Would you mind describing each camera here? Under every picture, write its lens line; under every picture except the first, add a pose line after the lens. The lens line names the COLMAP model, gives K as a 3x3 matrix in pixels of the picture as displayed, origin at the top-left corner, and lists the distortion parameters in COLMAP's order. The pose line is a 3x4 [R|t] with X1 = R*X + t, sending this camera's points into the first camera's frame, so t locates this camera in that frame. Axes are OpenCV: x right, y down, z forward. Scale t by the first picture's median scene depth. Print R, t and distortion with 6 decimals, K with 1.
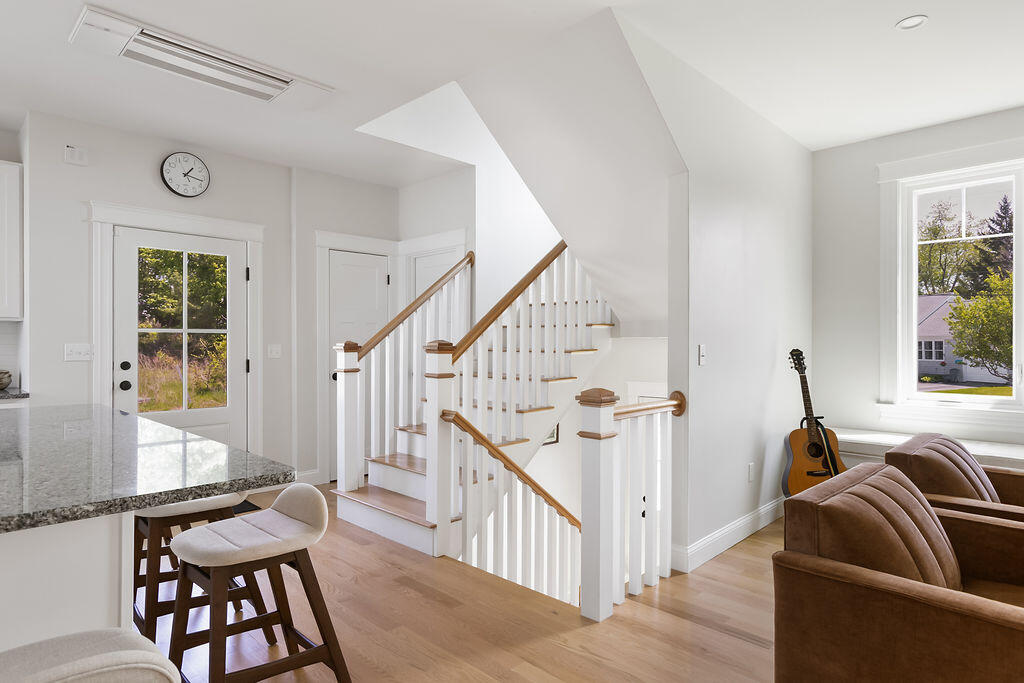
lens RADIAL K [[584.9, 0, 505.4], [0, 584.9, 344.0], [0, 0, 1]] dist [-0.028911, 0.022654]
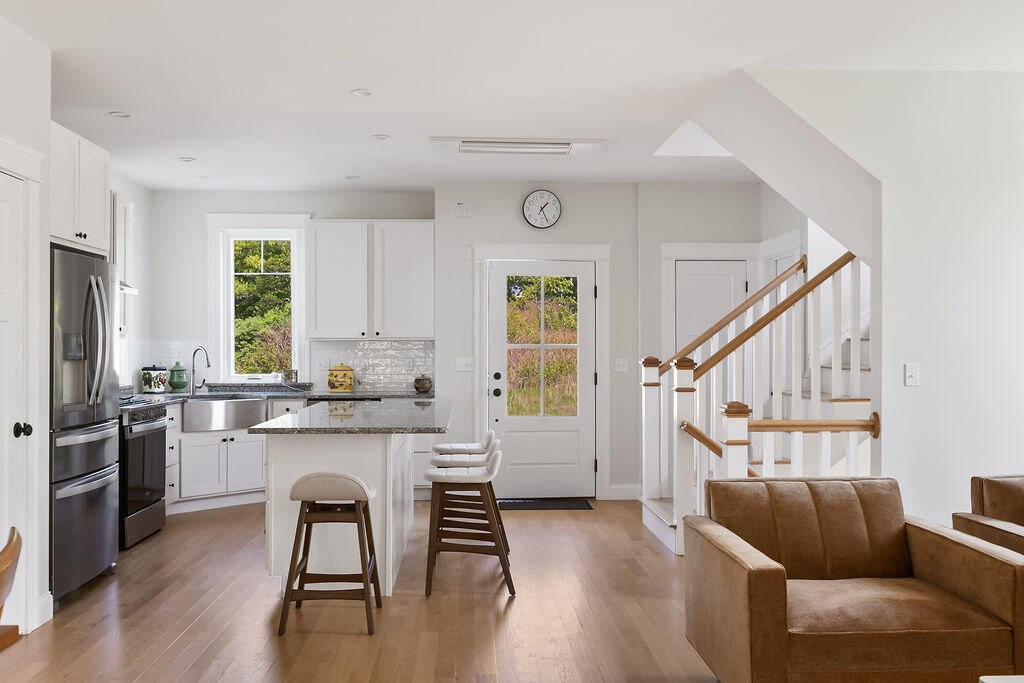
lens RADIAL K [[947.7, 0, 512.0], [0, 947.7, 341.5], [0, 0, 1]] dist [-0.001644, -0.001386]
pose [[0.735071, -0.006155, -0.677962, 0.681257], [-0.000310, 0.999956, -0.009414, -0.015269], [0.677990, 0.007131, 0.735037, -0.414099]]
